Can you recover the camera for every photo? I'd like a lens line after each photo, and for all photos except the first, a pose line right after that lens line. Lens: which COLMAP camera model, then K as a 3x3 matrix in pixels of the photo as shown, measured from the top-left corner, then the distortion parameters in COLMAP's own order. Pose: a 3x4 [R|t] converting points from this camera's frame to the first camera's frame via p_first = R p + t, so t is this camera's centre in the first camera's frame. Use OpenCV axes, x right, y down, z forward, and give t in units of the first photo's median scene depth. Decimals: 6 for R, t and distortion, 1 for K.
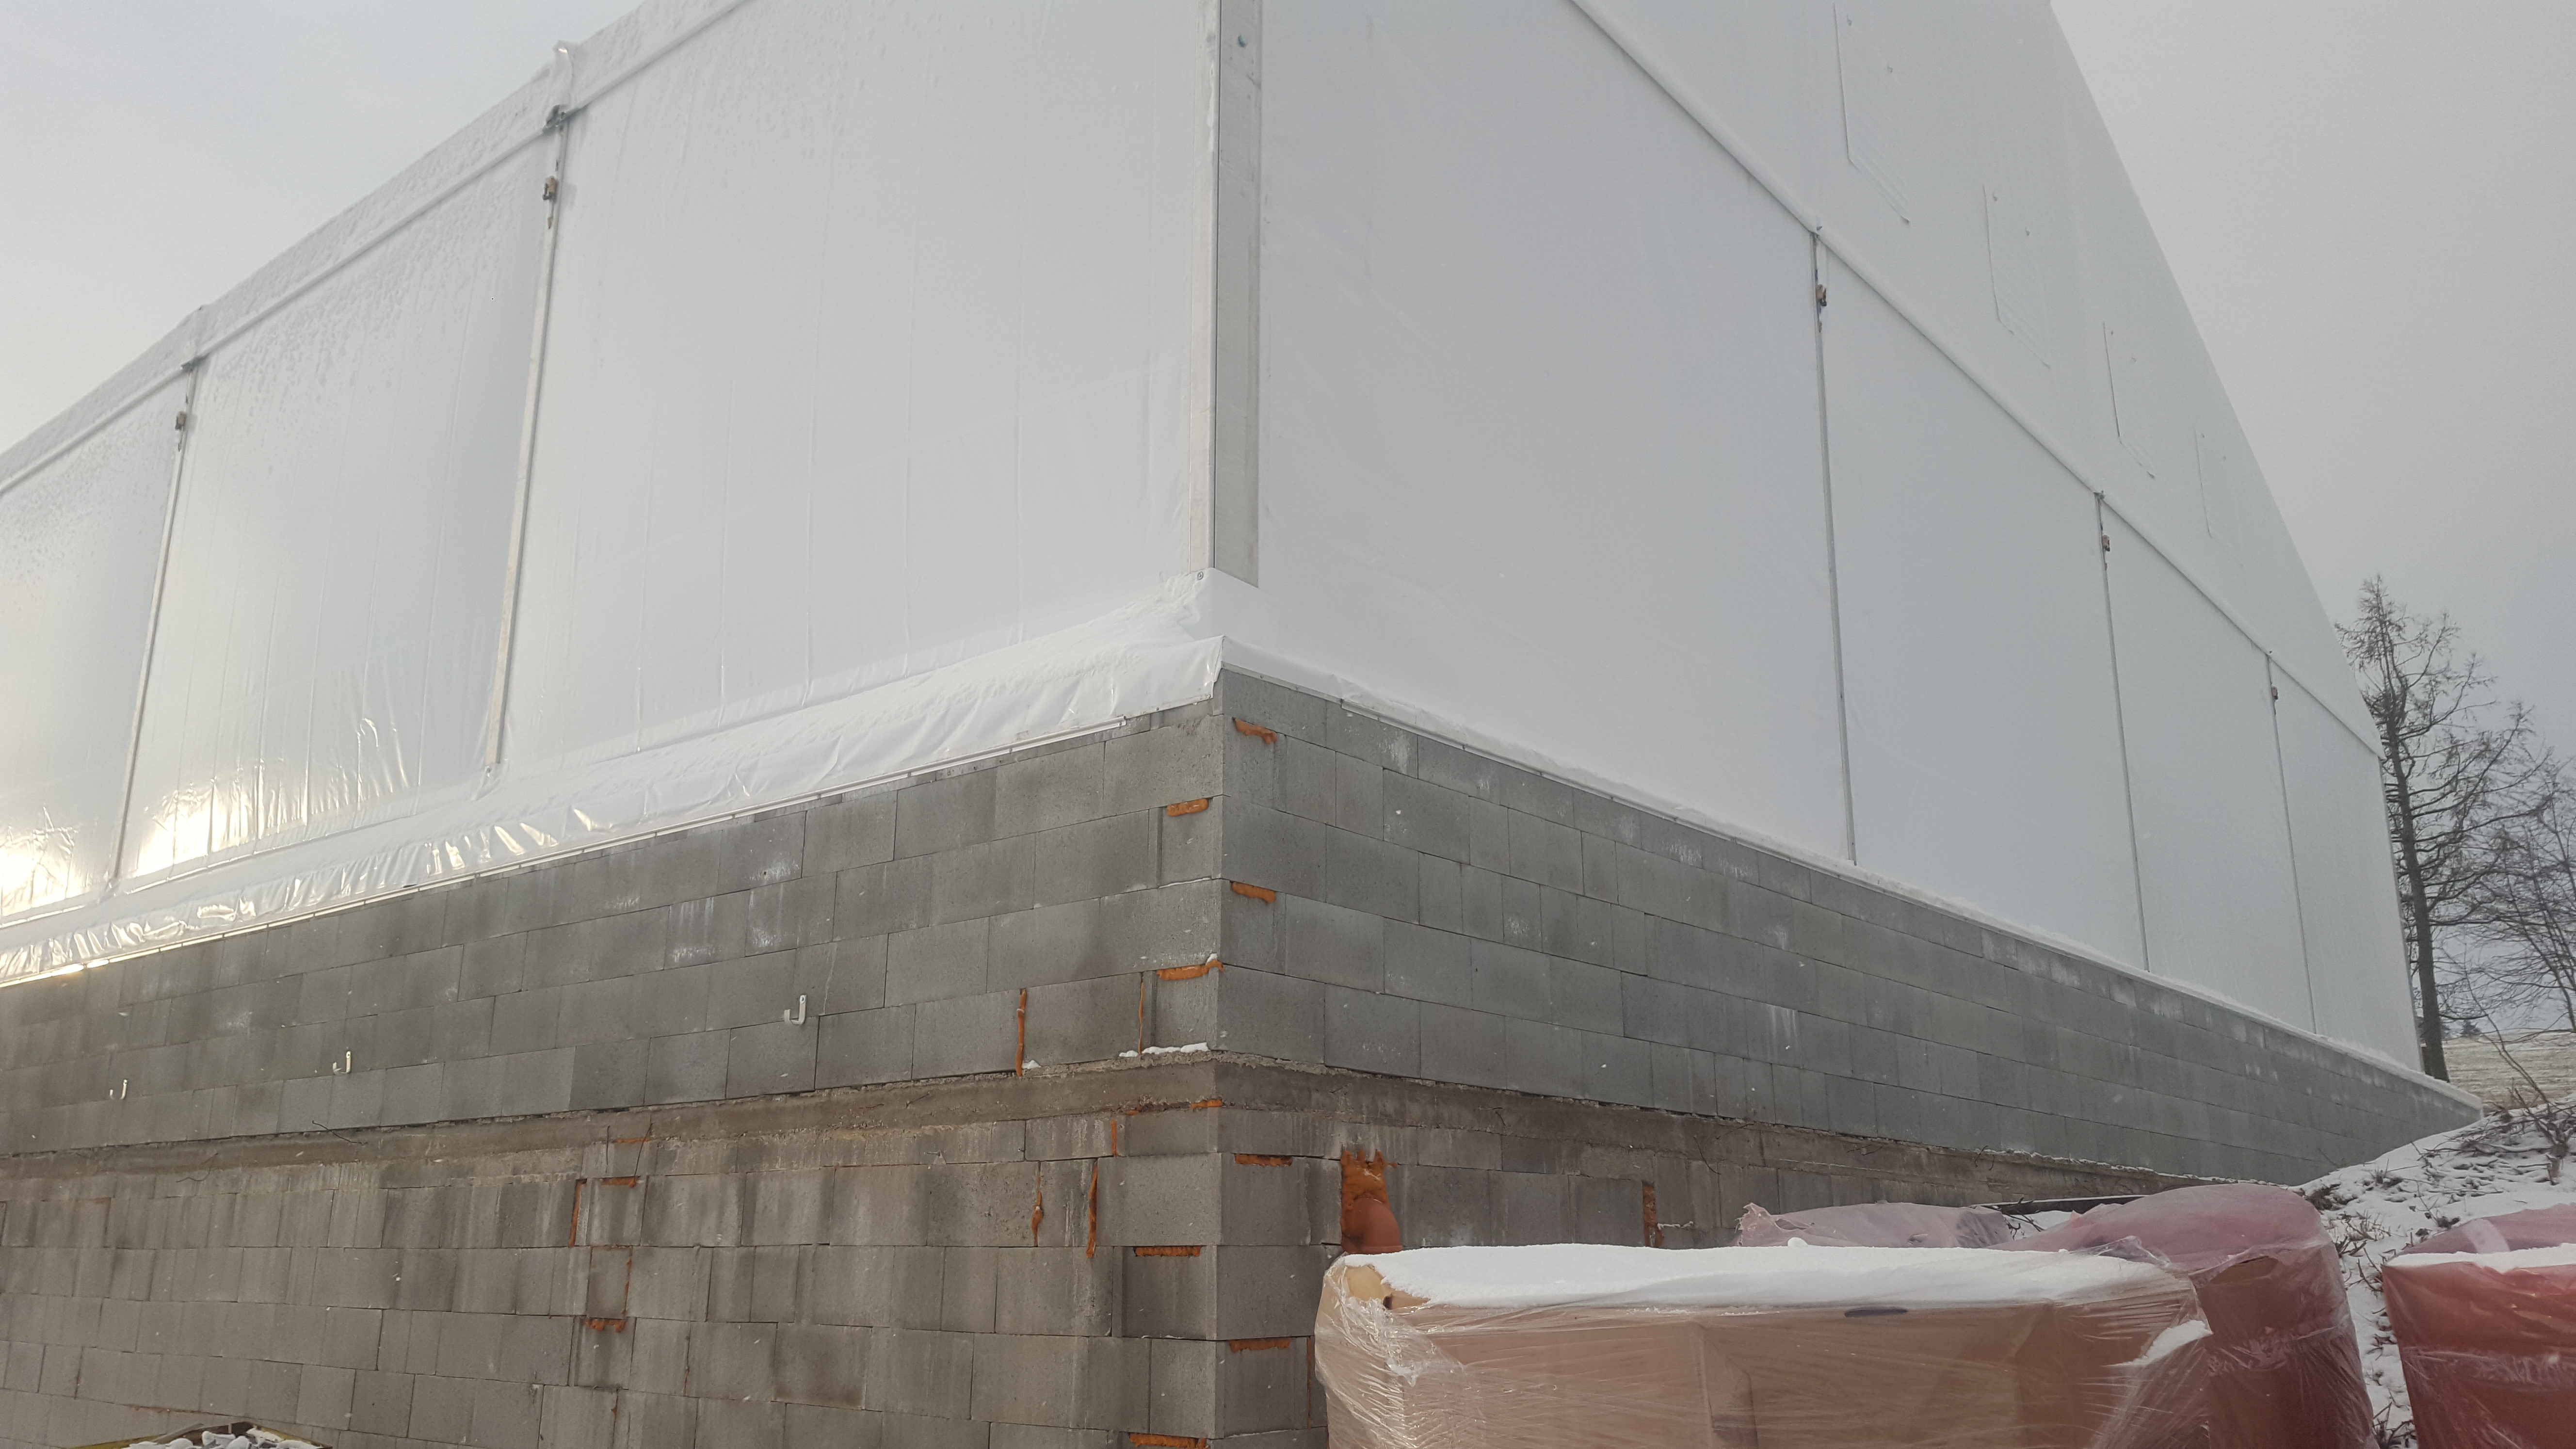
lens RADIAL K [[1988.3, 0, 1284.2], [0, 1988.3, 773.4], [0, 0, 1]] dist [0.032245, -0.130440]
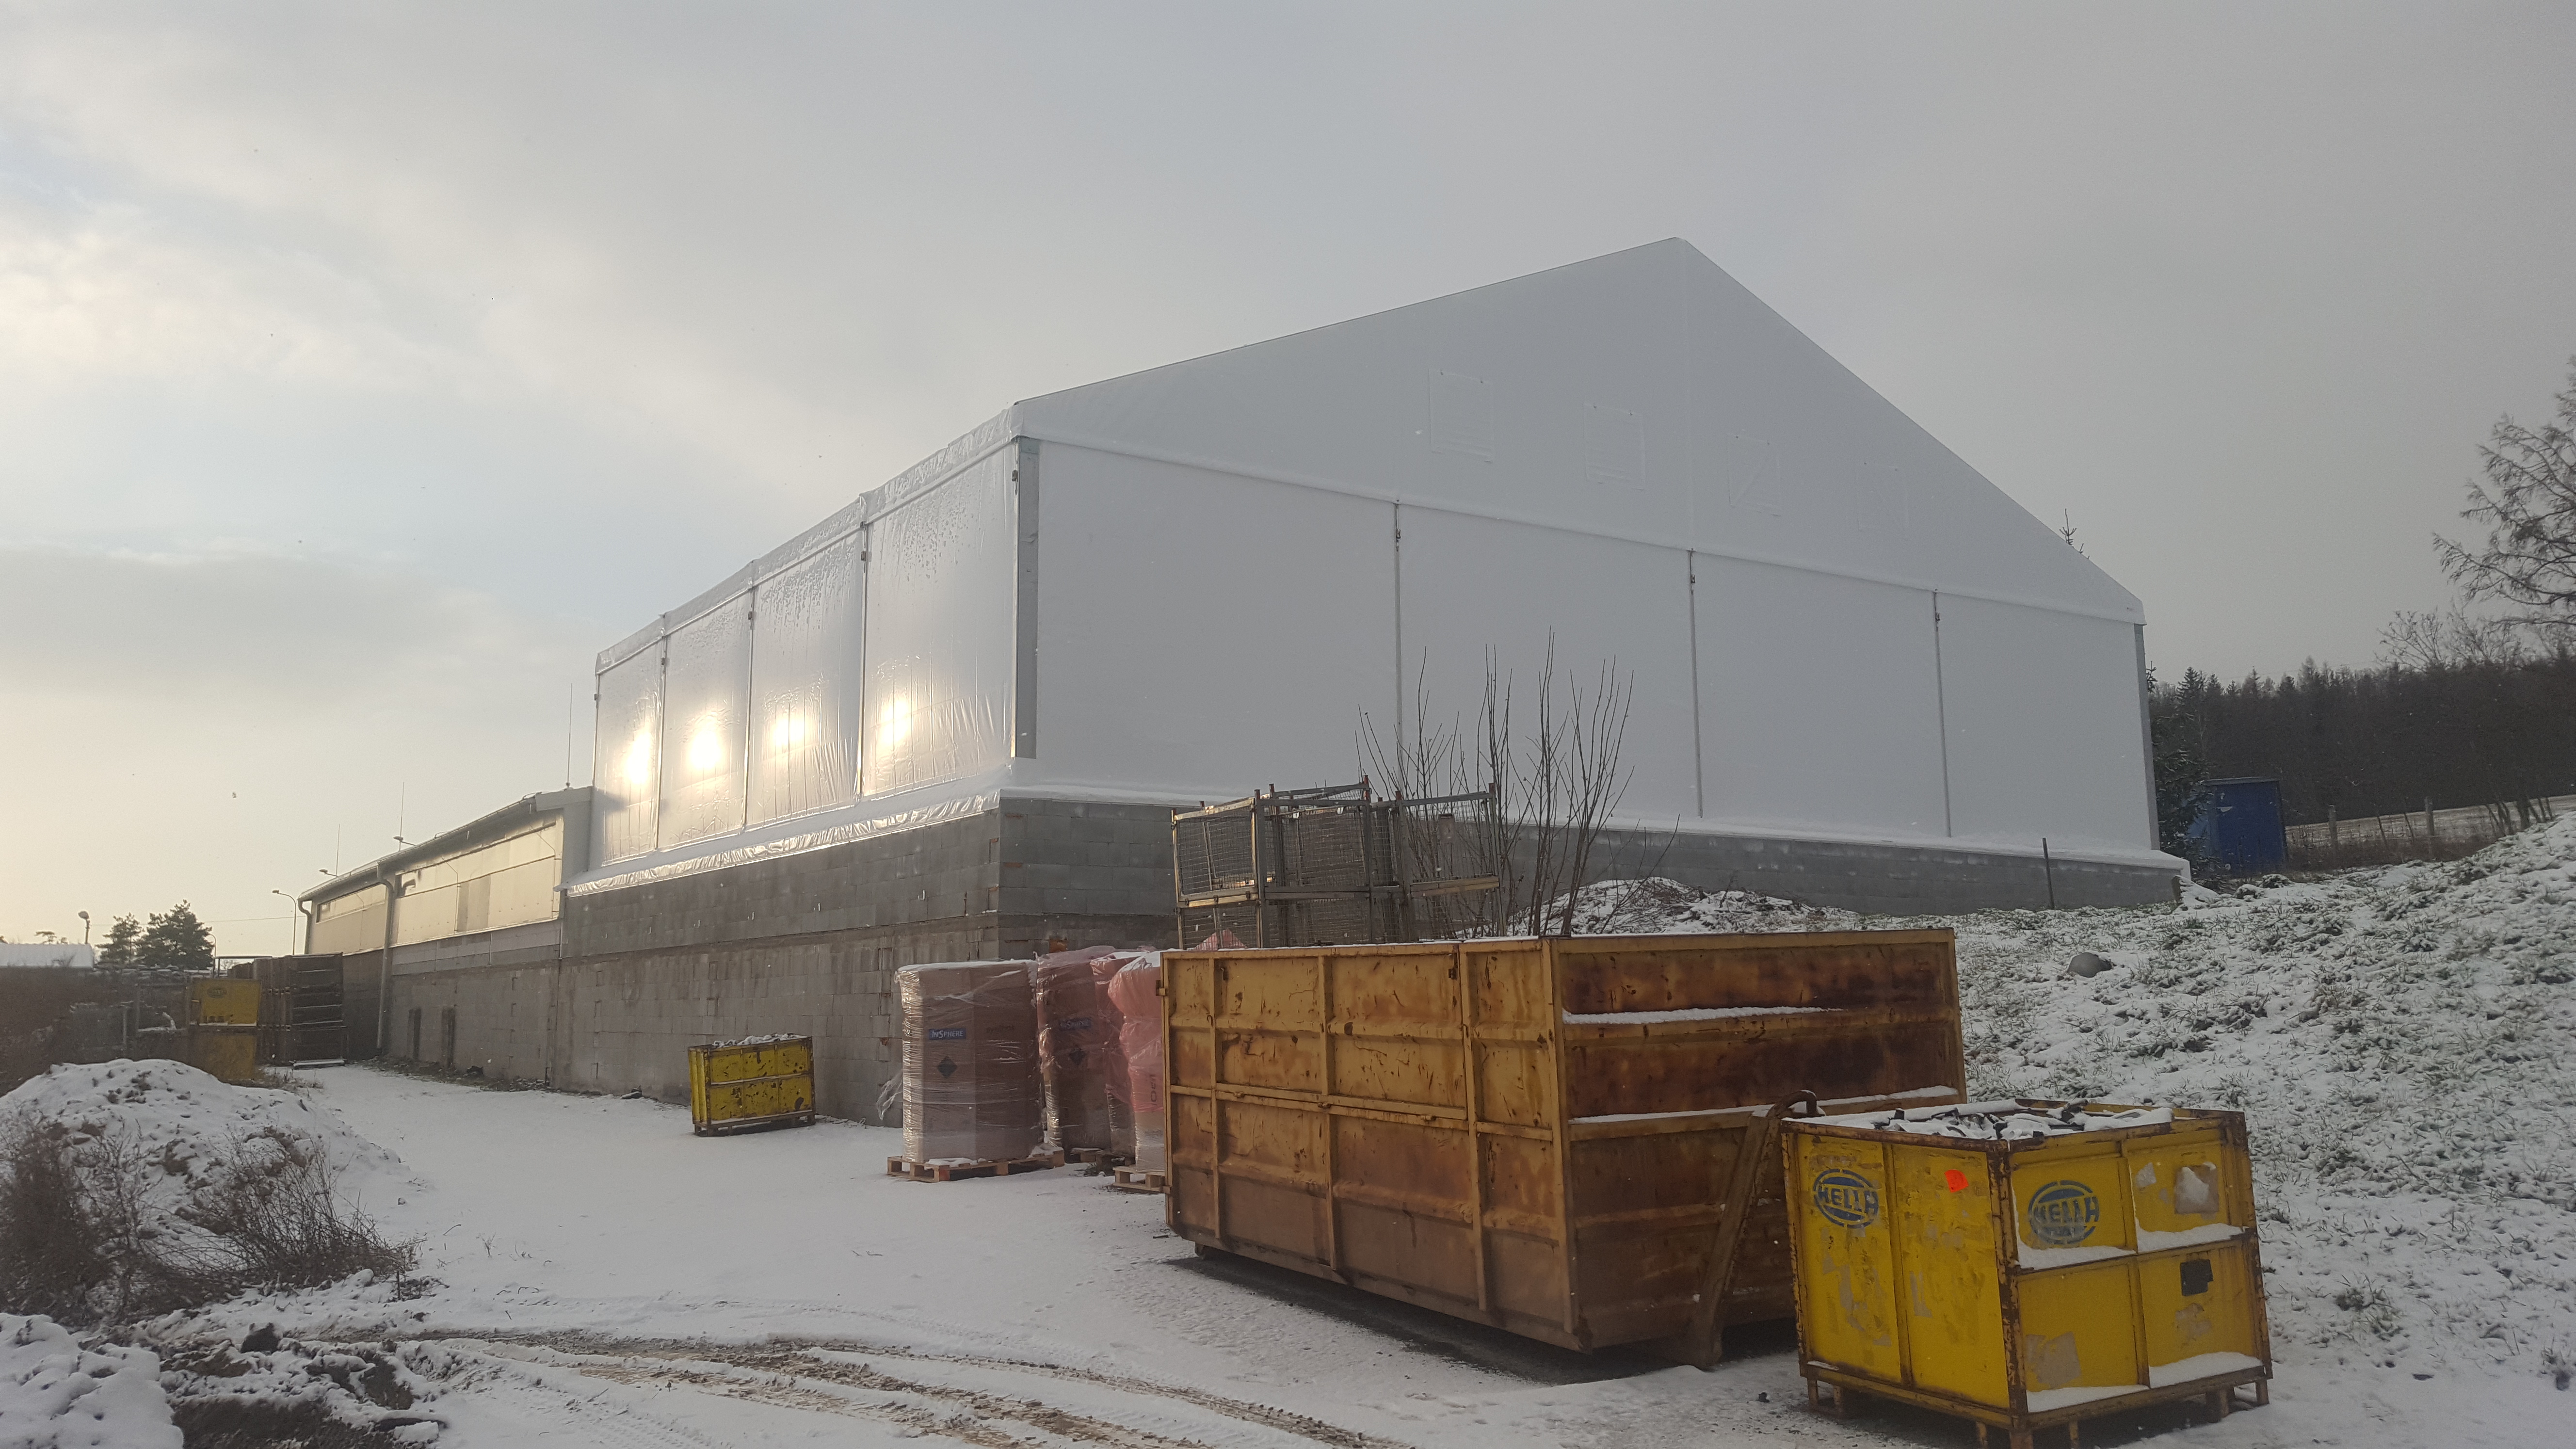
lens RADIAL K [[1988.3, 0, 1284.2], [0, 1988.3, 773.4], [0, 0, 1]] dist [0.032245, -0.130440]
pose [[0.951758, -0.047003, -0.303227, 1.156265], [0.085831, 0.989532, 0.116016, -0.354732], [0.294600, -0.136445, 0.945830, -1.628302]]
